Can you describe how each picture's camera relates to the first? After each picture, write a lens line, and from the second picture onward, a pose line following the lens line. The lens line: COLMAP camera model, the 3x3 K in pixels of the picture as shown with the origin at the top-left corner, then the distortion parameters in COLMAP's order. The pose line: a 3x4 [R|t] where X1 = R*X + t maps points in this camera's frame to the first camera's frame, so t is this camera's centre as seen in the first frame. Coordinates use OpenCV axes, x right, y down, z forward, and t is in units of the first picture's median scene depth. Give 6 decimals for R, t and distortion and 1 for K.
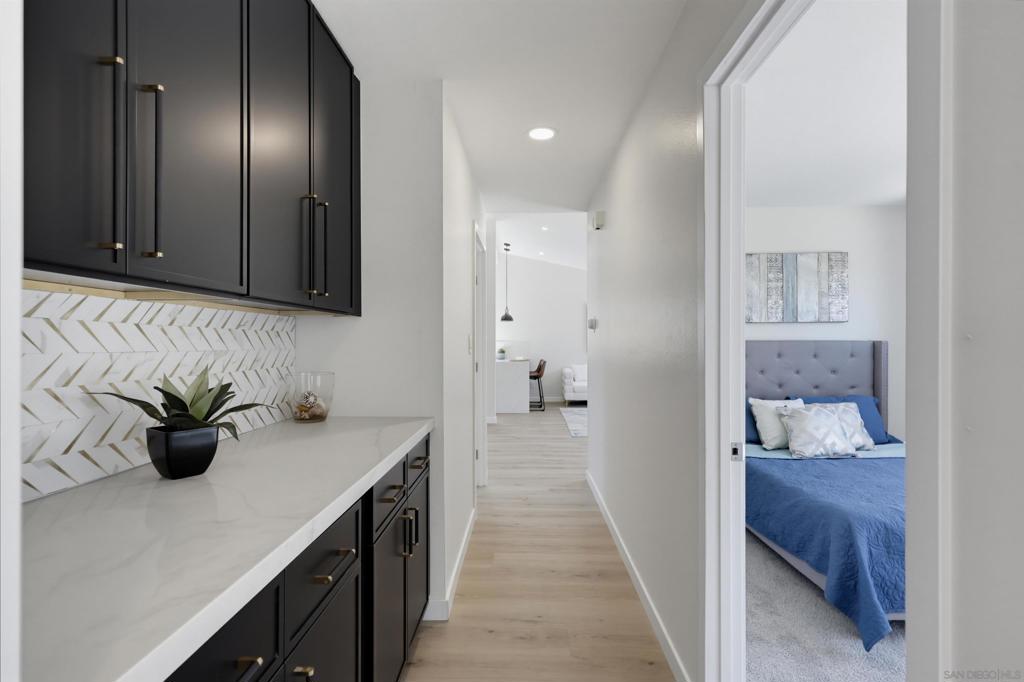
lens RADIAL K [[471.0, 0, 512.7], [0, 471.0, 338.0], [0, 0, 1]] dist [-0.001295, 0.000381]
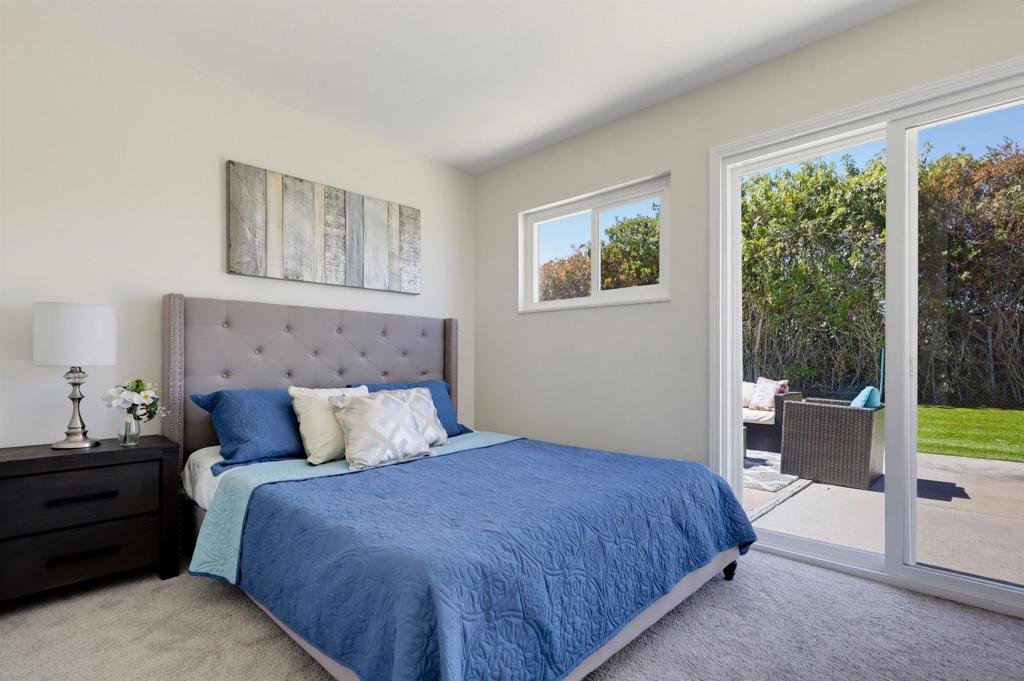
lens RADIAL K [[488.7, 0, 520.1], [0, 488.7, 361.9], [0, 0, 1]] dist [-0.001011, -0.000057]
pose [[0.675494, -0.000744, 0.737365, 0.238208], [-0.006027, 0.999961, 0.006530, 0.091248], [-0.737340, -0.008855, 0.675463, 0.346792]]
